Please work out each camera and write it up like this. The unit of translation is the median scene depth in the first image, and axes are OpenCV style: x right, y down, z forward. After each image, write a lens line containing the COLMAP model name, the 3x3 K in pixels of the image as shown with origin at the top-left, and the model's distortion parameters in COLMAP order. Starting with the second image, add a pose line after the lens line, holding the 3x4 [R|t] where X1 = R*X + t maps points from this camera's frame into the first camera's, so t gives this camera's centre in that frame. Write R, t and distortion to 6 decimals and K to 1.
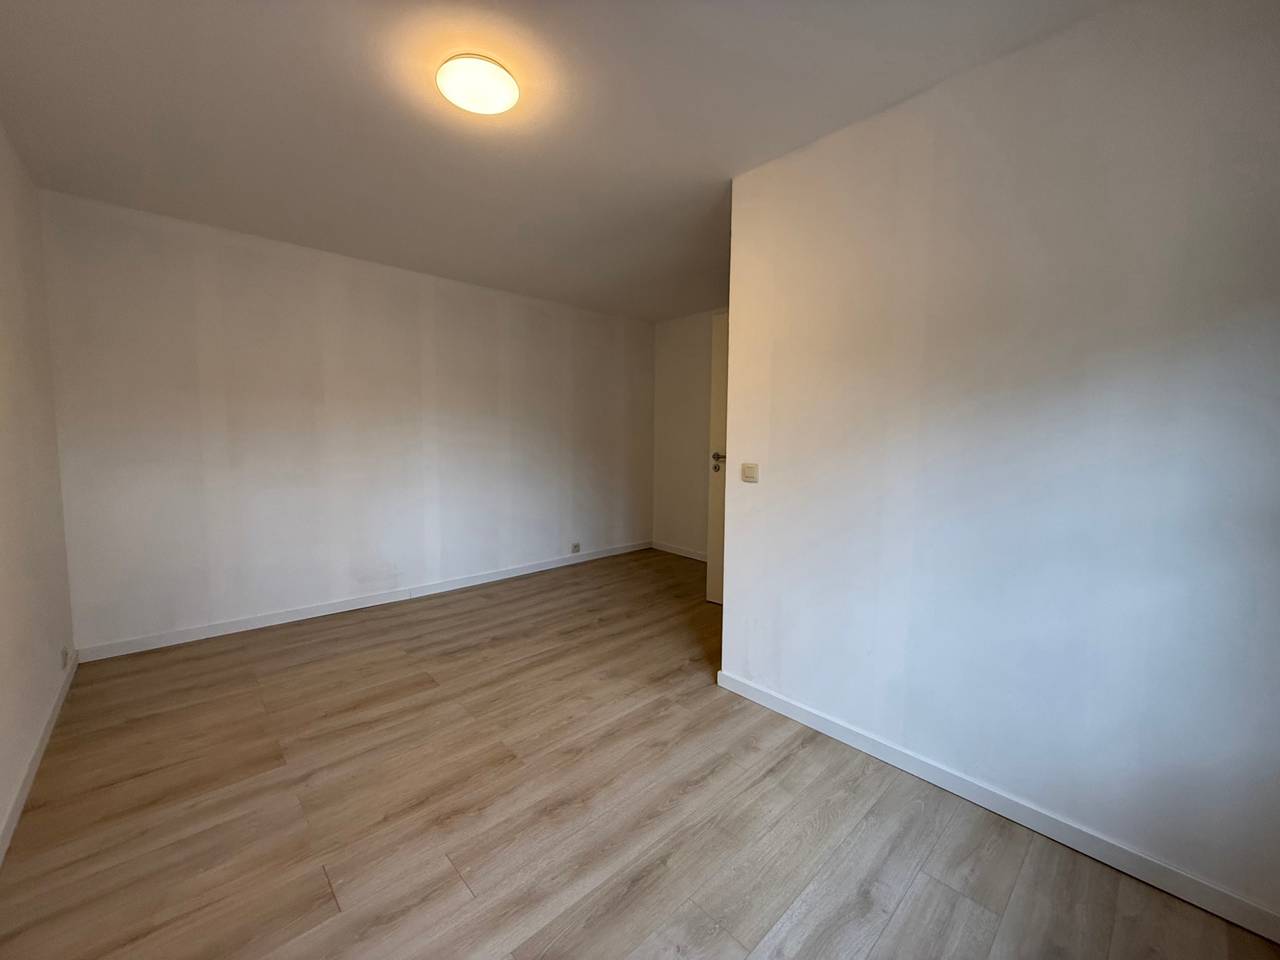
lens RADIAL K [[510.9, 0, 638.4], [0, 510.9, 480.2], [0, 0, 1]] dist [0.000349, 0.000038]
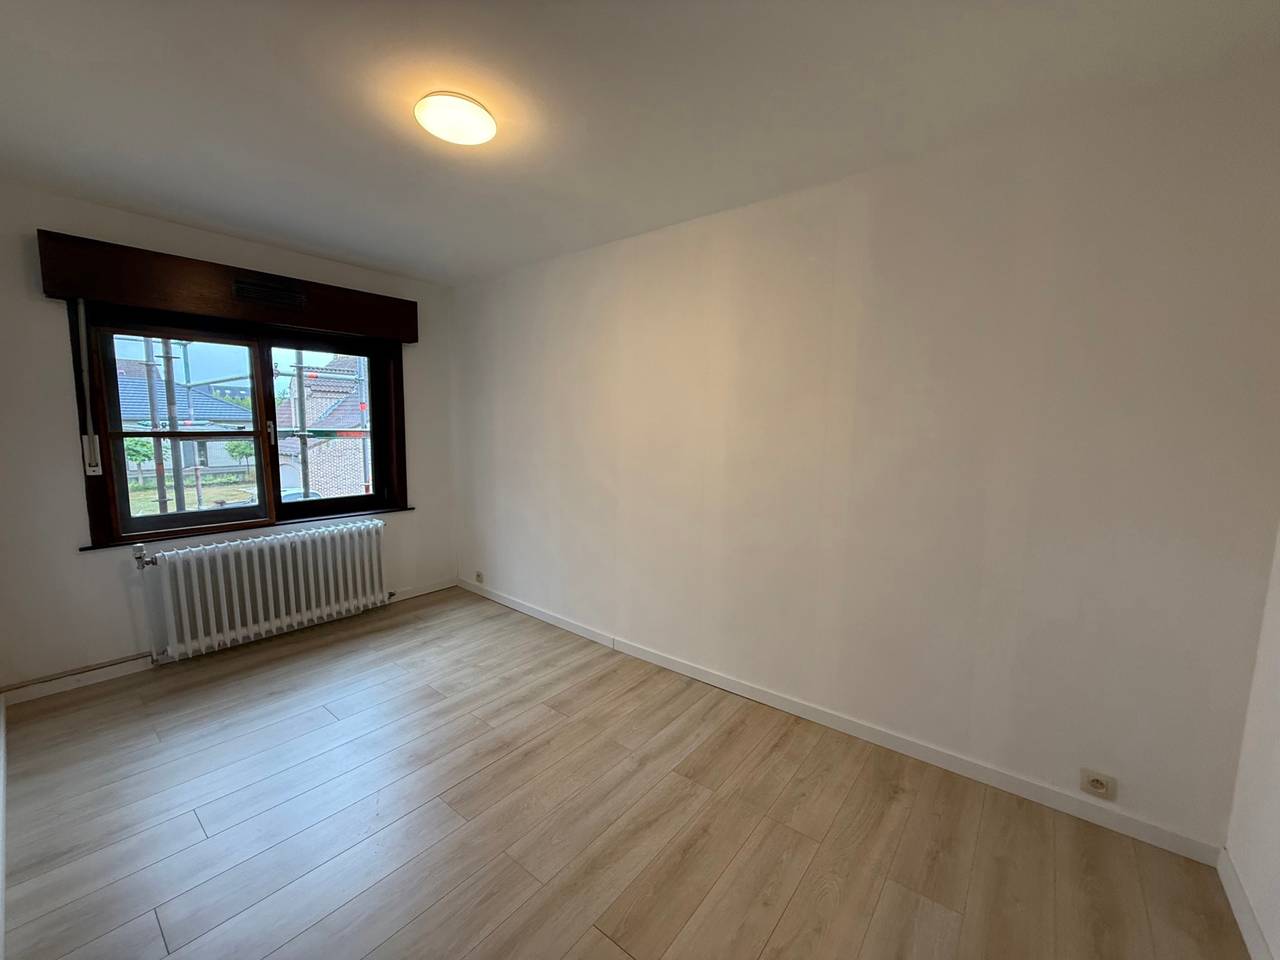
lens RADIAL K [[510.9, 0, 638.4], [0, 510.9, 480.2], [0, 0, 1]] dist [0.000349, 0.000038]
pose [[-0.989488, -0.012006, -0.144117, -0.504979], [-0.039414, 0.981211, 0.188871, -0.262051], [0.139142, 0.192566, -0.971369, 2.104566]]
